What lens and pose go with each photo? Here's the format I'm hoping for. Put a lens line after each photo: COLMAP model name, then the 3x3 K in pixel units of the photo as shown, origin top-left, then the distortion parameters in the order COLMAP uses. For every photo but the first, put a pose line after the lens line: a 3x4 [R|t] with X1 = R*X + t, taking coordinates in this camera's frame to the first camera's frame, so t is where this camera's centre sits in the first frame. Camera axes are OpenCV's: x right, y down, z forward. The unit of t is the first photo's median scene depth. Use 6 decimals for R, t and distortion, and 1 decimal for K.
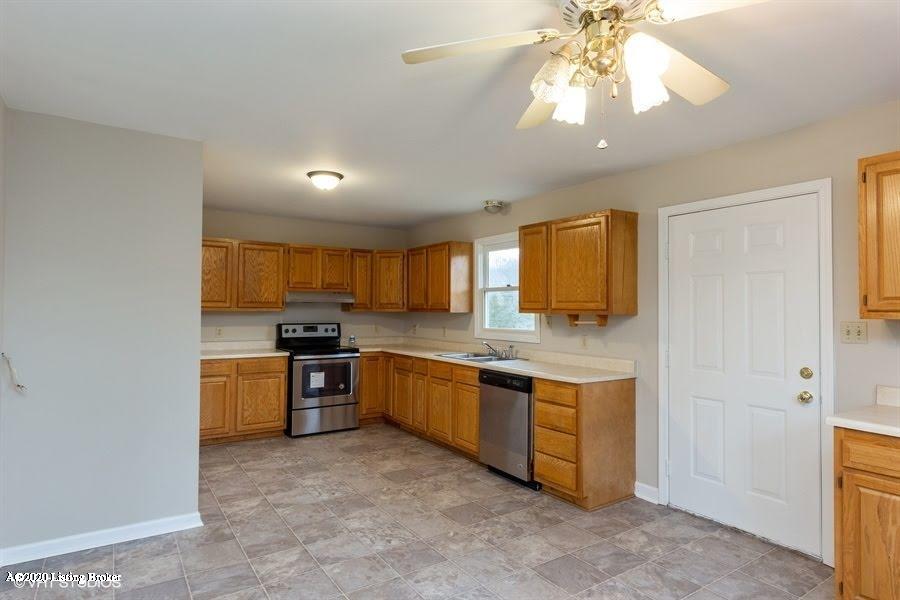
lens RADIAL K [[505.4, 0, 450.2], [0, 505.4, 294.6], [0, 0, 1]] dist [0.020820, -0.000655]
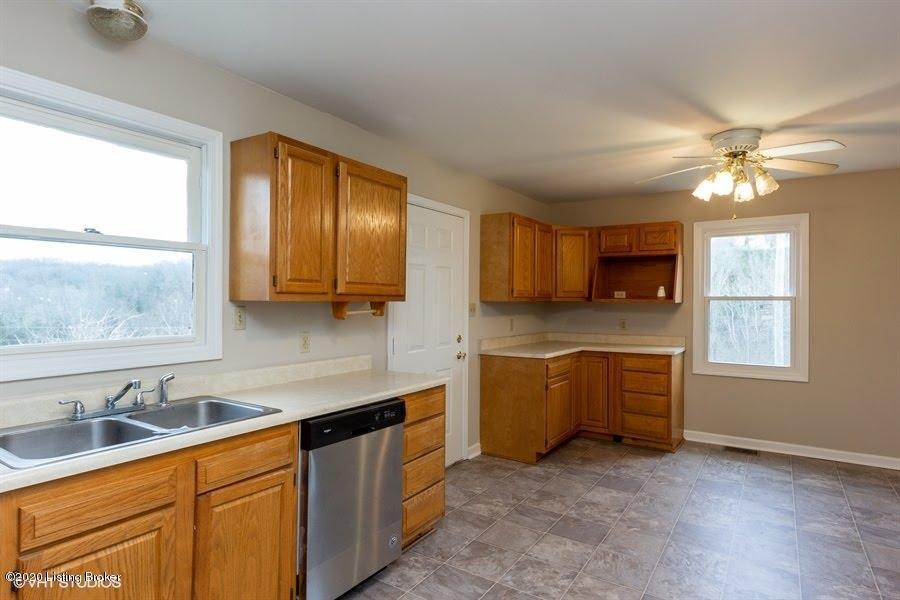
lens RADIAL K [[505.4, 0, 453.7], [0, 505.4, 300.5], [0, 0, 1]] dist [0.020820, -0.000655]
pose [[-0.395928, -0.011649, 0.918208, -0.450638], [-0.034110, 0.999416, -0.002028, 0.033485], [-0.917648, -0.032123, -0.396094, 1.137194]]
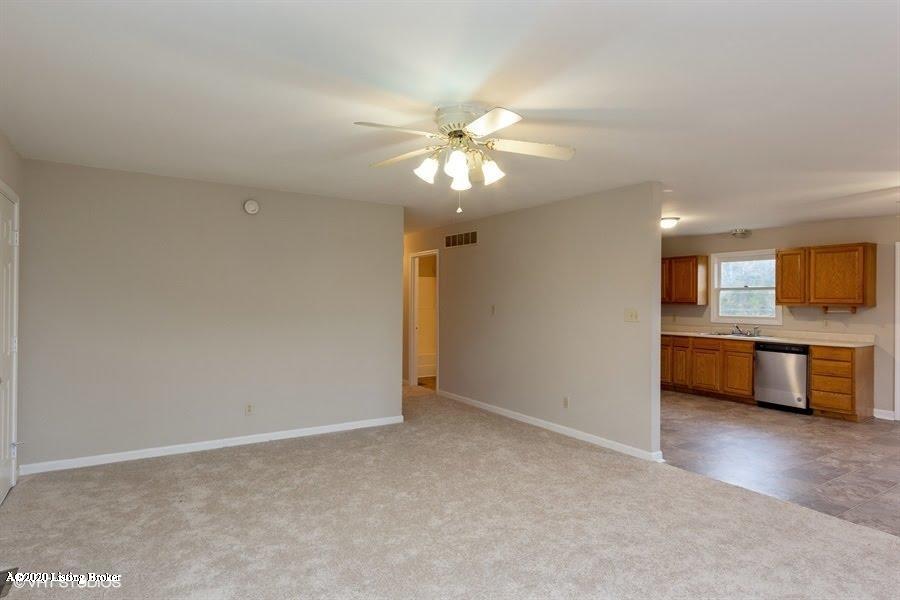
lens RADIAL K [[505.4, 0, 451.3], [0, 505.4, 298.3], [0, 0, 1]] dist [0.020820, -0.000655]
pose [[0.999964, -0.000463, -0.008522, -0.915411], [0.000684, 0.999664, 0.025900, -0.028392], [0.008507, -0.025905, 0.999628, -0.606828]]
